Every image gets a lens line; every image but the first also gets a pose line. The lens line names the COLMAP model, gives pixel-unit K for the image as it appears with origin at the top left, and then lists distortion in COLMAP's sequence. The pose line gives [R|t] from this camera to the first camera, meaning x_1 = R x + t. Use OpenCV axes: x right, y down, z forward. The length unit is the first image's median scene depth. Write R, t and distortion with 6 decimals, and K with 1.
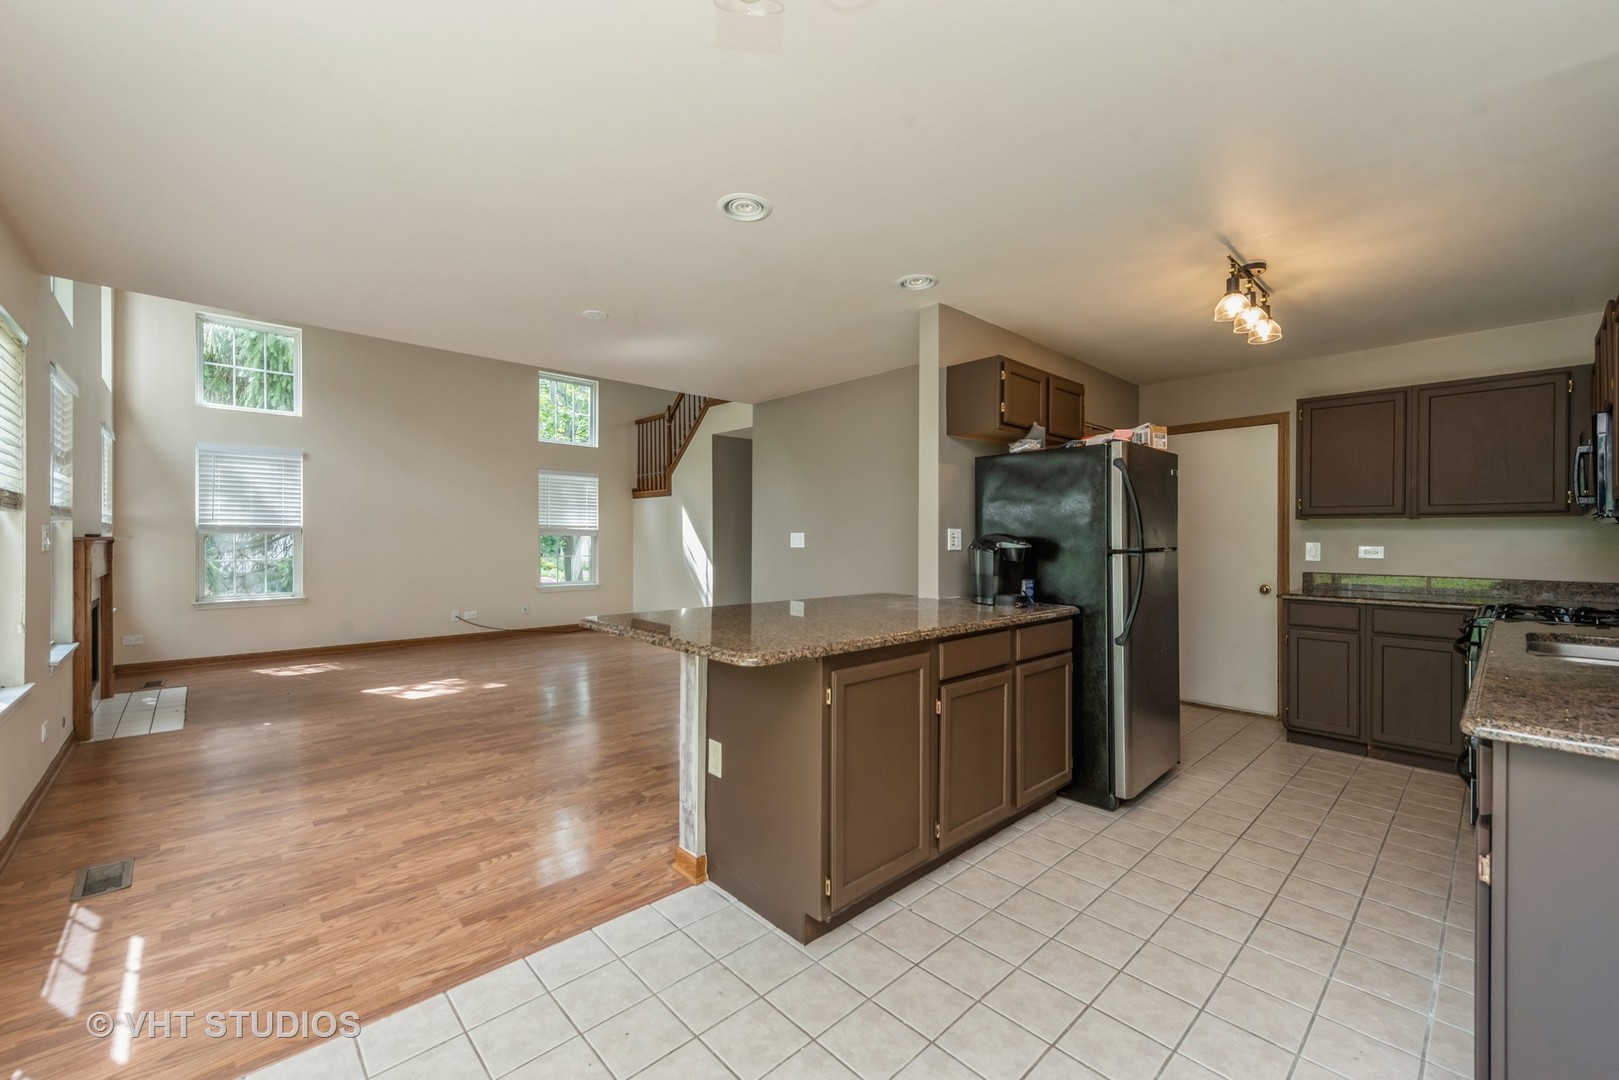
lens RADIAL K [[646.6, 0, 809.5], [0, 646.6, 540.0], [0, 0, 1]] dist [0.001013, -0.000015]
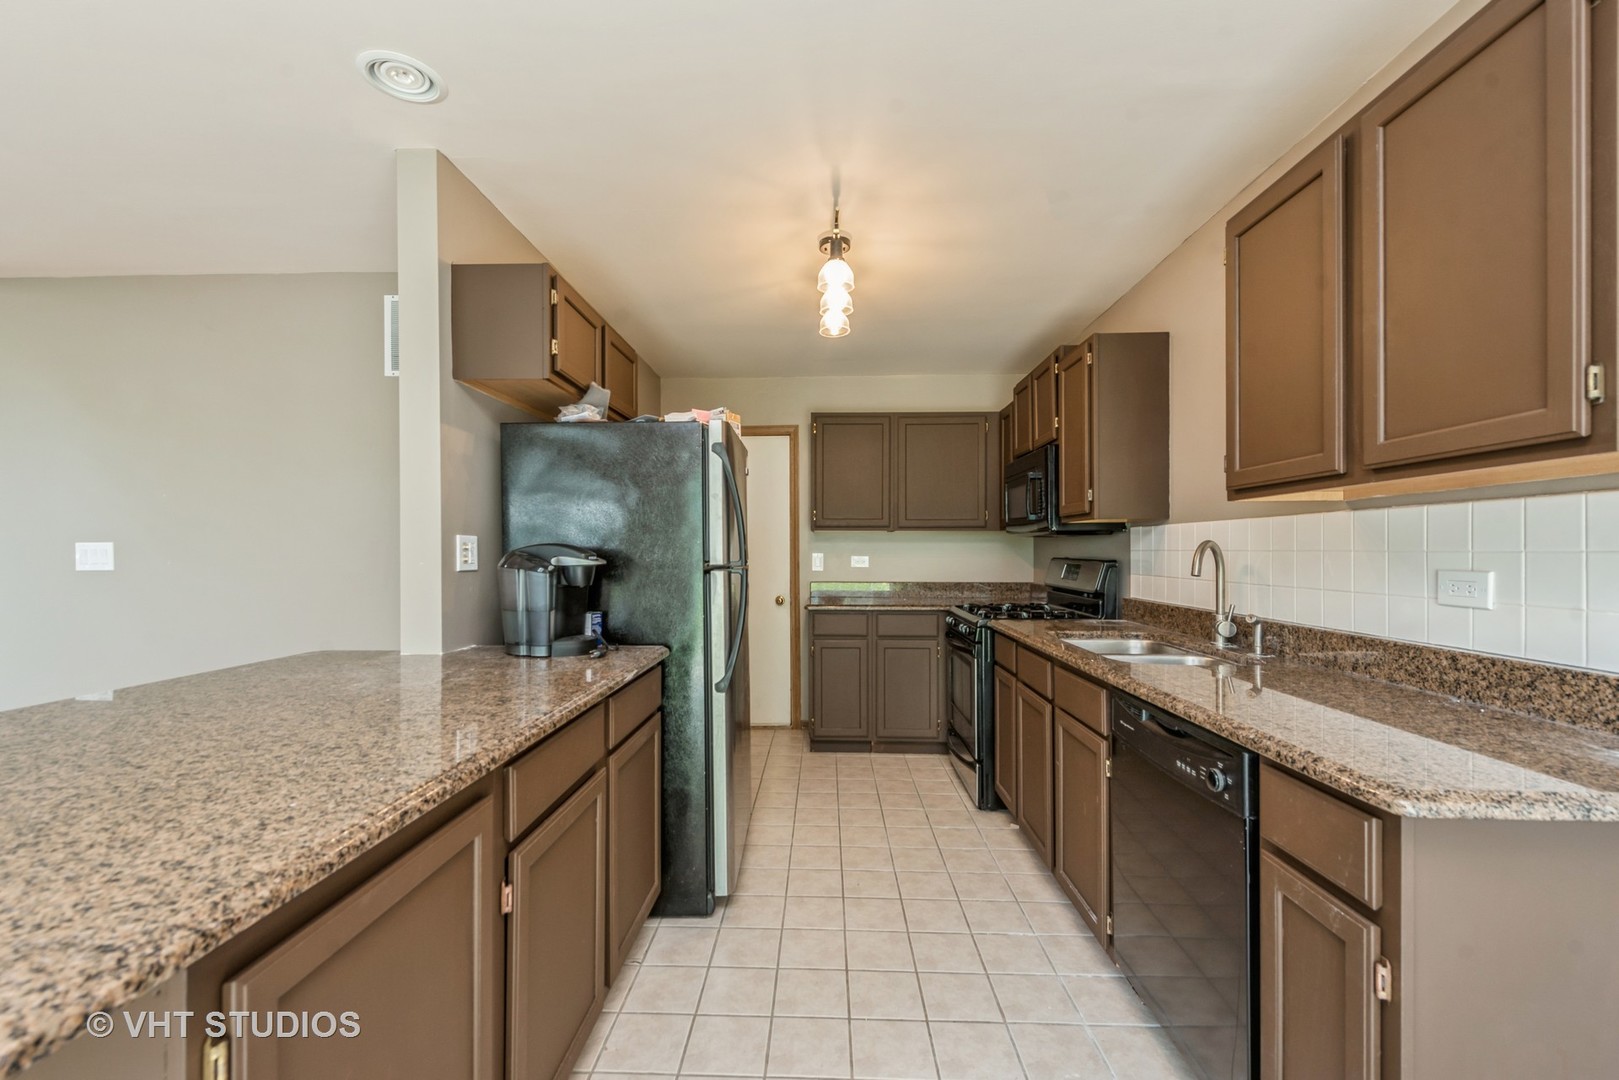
lens RADIAL K [[671.3, 0, 806.1], [0, 671.3, 553.3], [0, 0, 1]] dist [0.010102, -0.000308]
pose [[0.707434, -0.008127, 0.706733, 0.001554], [0.006825, 0.999966, 0.004667, -0.001375], [-0.706747, 0.001522, 0.707465, 0.339262]]
